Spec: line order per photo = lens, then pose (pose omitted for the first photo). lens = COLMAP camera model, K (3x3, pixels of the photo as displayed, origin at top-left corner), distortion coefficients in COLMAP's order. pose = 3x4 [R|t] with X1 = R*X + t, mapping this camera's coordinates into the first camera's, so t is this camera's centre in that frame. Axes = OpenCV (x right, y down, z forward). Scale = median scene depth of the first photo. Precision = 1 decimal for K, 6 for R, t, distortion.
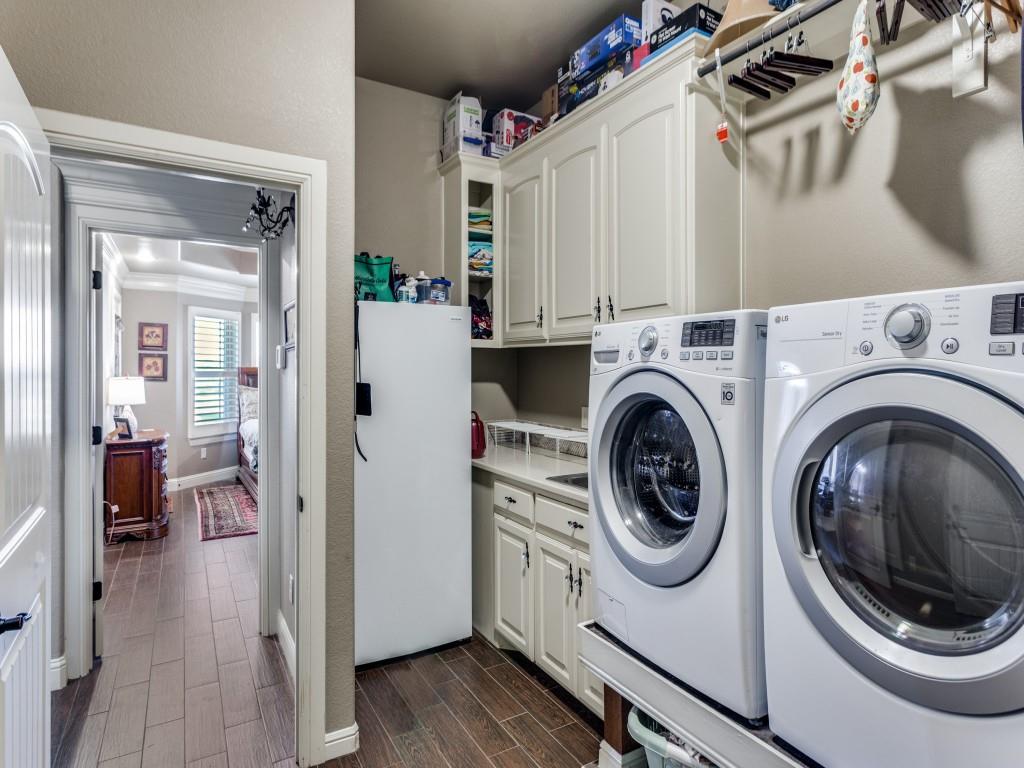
lens RADIAL K [[563.6, 0, 512.3], [0, 563.6, 375.3], [0, 0, 1]] dist [-0.001404, 0.003049]
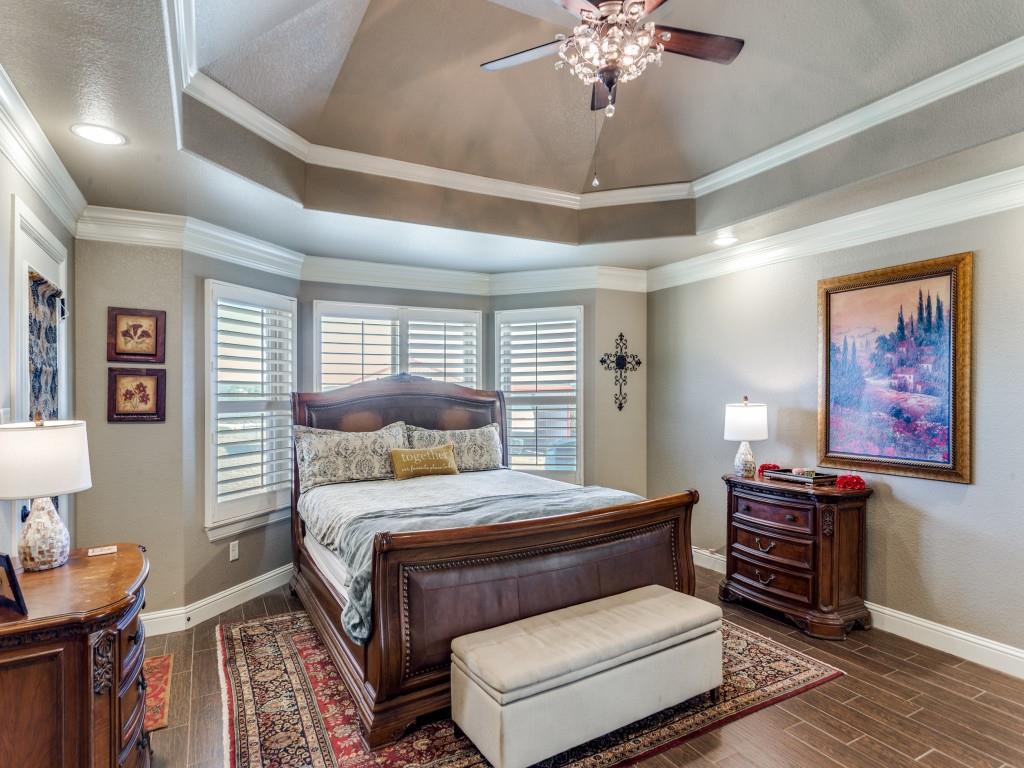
lens RADIAL K [[563.6, 0, 513.8], [0, 563.6, 389.6], [0, 0, 1]] dist [-0.001404, 0.003049]
pose [[0.999345, -0.010380, -0.034670, -0.273609], [0.009910, 0.999857, -0.013687, -0.008725], [0.034807, 0.013335, 0.999305, 0.493567]]
